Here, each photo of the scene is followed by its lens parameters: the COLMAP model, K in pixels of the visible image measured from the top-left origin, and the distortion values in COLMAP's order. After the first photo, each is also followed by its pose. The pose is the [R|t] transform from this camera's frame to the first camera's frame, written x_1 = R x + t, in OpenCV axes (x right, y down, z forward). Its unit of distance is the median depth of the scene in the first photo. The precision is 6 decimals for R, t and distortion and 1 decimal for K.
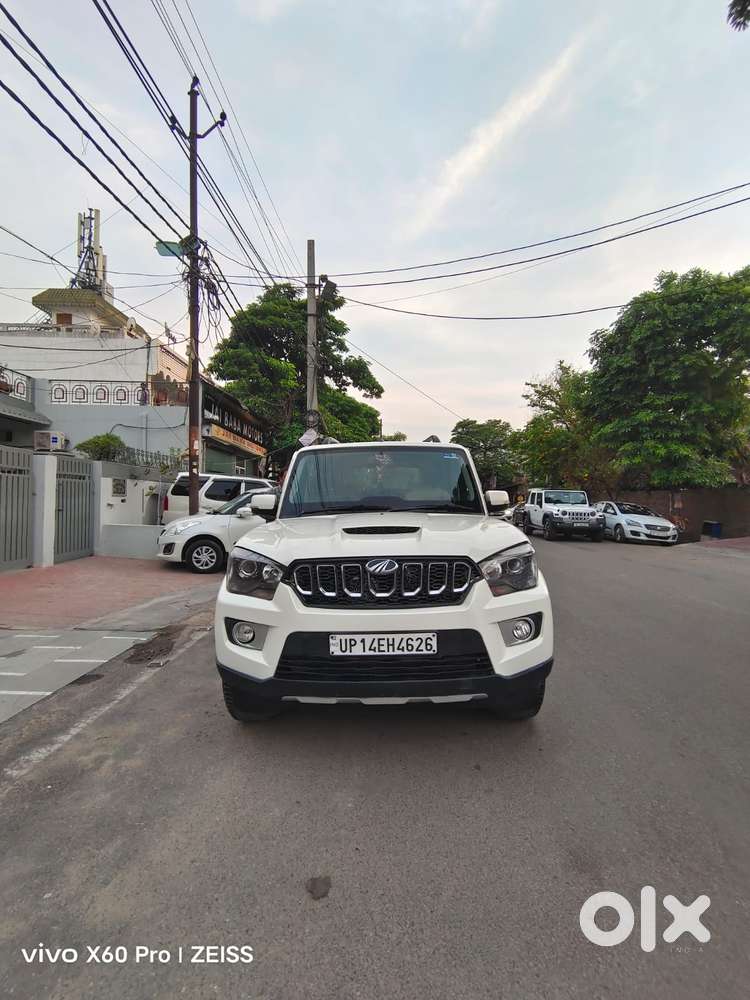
lens RADIAL K [[458.9, 0, 380.7], [0, 458.9, 496.6], [0, 0, 1]] dist [0.004666, 0.002589]
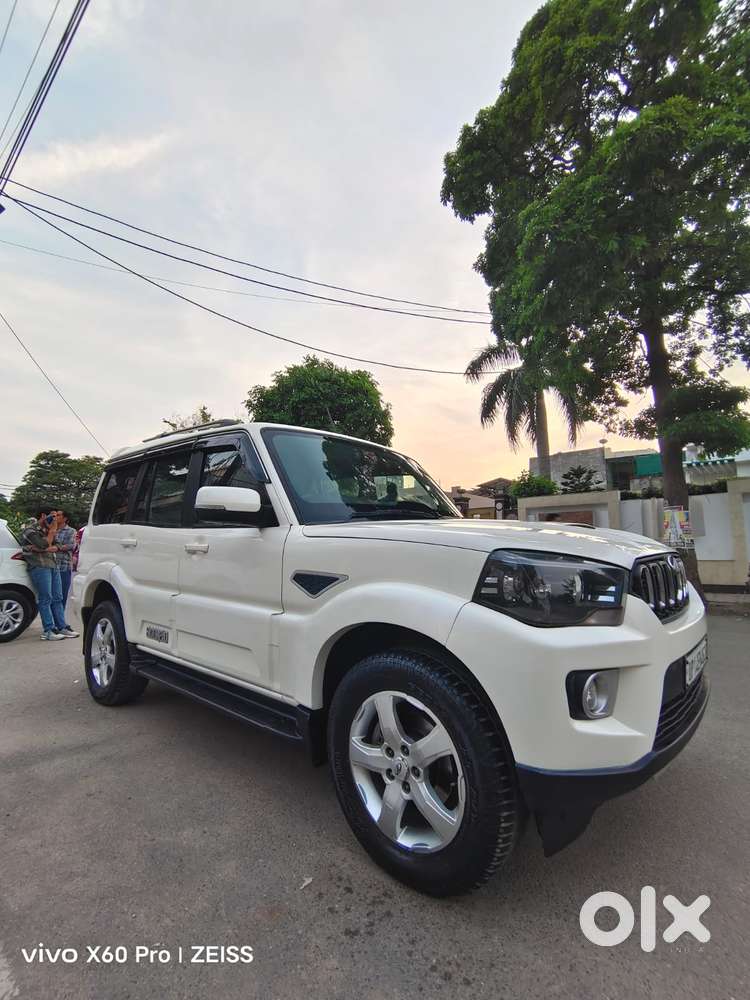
lens RADIAL K [[458.9, 0, 380.4], [0, 458.9, 496.2], [0, 0, 1]] dist [0.004666, 0.002589]
pose [[0.651363, 0.092367, 0.753123, -0.211491], [-0.004207, 0.992987, -0.118146, 0.028419], [-0.758754, 0.073788, 0.647184, 0.186667]]
